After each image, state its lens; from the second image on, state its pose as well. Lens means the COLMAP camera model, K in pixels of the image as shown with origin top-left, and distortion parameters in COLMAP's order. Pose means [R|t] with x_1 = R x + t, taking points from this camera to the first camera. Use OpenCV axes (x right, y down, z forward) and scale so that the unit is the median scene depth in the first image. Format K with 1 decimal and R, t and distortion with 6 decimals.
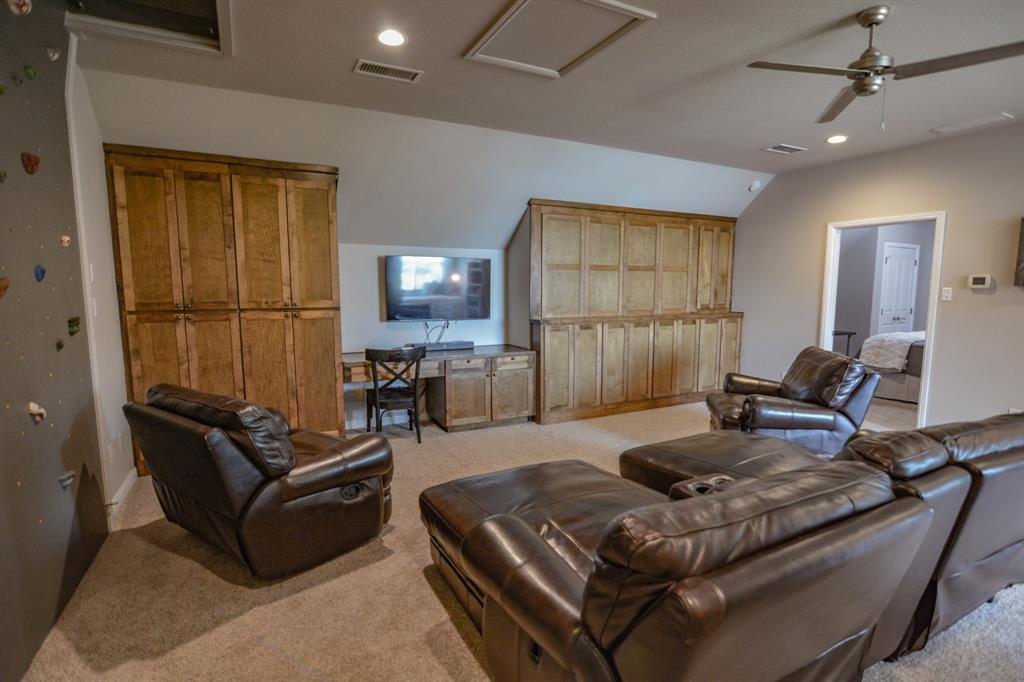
lens RADIAL K [[509.1, 0, 511.3], [0, 509.1, 349.2], [0, 0, 1]] dist [-0.027332, 0.007632]
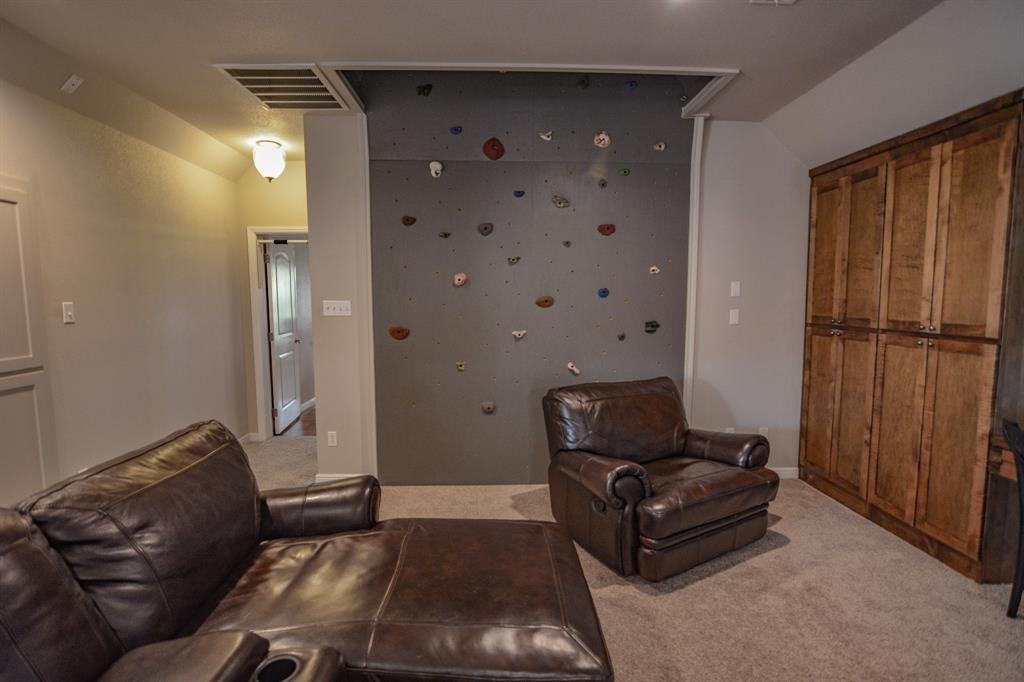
lens RADIAL K [[509.1, 0, 511.3], [0, 509.1, 349.2], [0, 0, 1]] dist [-0.027332, 0.007632]
pose [[-0.422206, 0.092781, -0.901739, 0.435711], [-0.106561, 0.982772, 0.151012, -0.106663], [0.900215, 0.159848, -0.405046, 0.806061]]
